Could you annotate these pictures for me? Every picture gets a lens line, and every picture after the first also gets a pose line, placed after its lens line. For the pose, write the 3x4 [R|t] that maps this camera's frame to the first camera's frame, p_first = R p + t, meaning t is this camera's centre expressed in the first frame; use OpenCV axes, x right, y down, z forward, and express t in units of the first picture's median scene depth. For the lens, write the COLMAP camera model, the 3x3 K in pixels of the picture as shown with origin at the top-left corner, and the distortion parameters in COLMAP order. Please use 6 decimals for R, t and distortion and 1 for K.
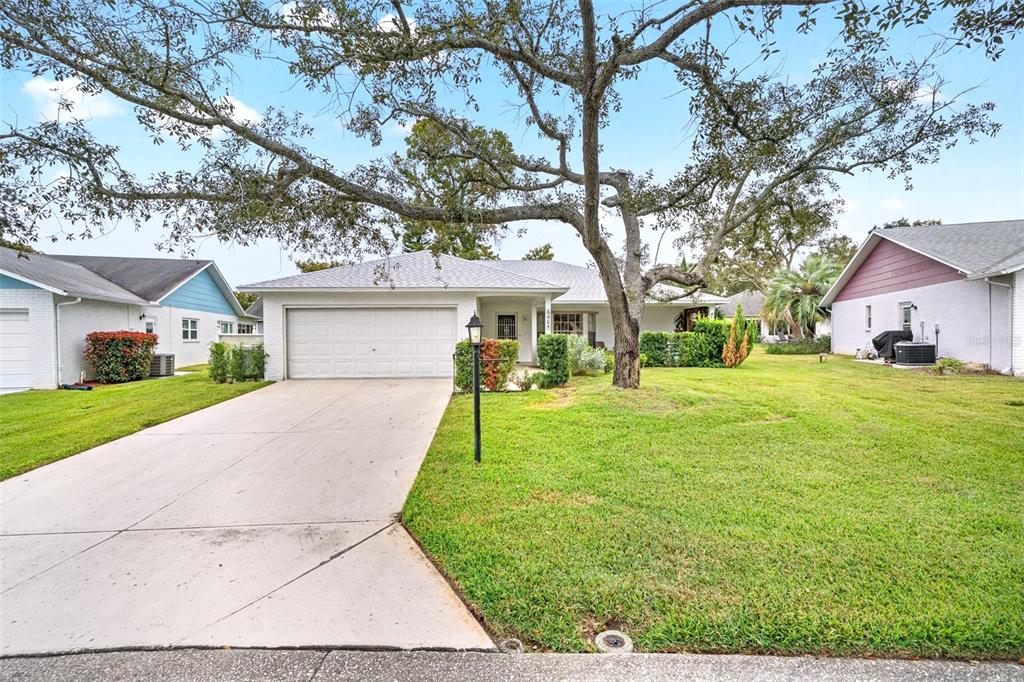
lens RADIAL K [[437.0, 0, 512.7], [0, 437.0, 340.7], [0, 0, 1]] dist [0.002414, -0.001171]
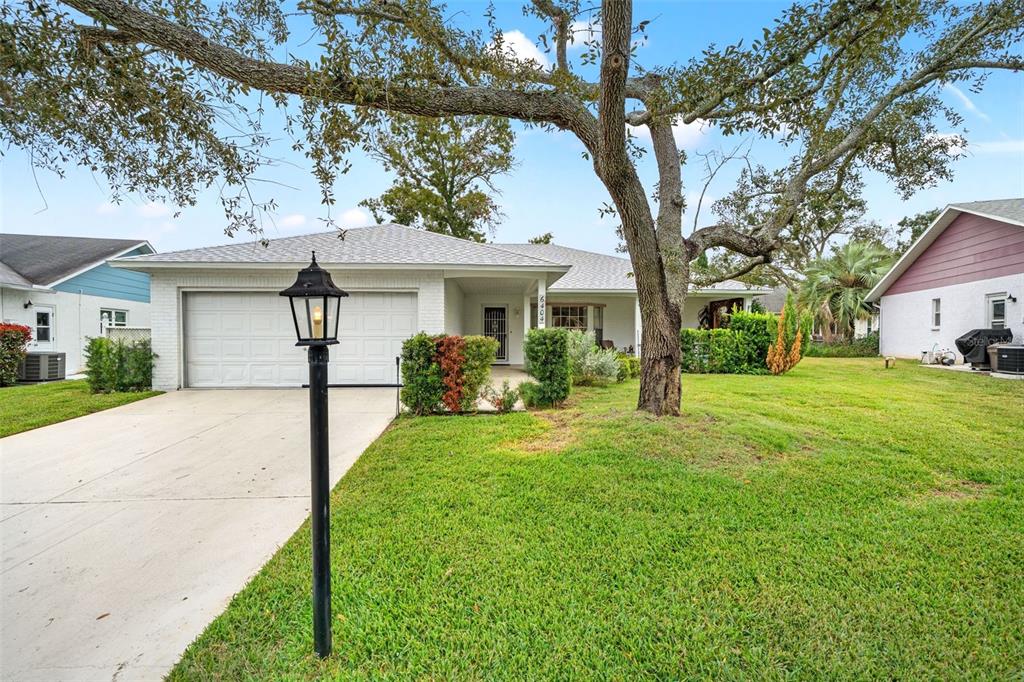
lens RADIAL K [[437.0, 0, 511.0], [0, 437.0, 342.3], [0, 0, 1]] dist [0.002414, -0.001171]
pose [[0.999942, 0.007145, -0.008004, 0.030222], [-0.007086, 0.999948, 0.007292, 0.001183], [0.008055, -0.007235, 0.999941, 0.222663]]
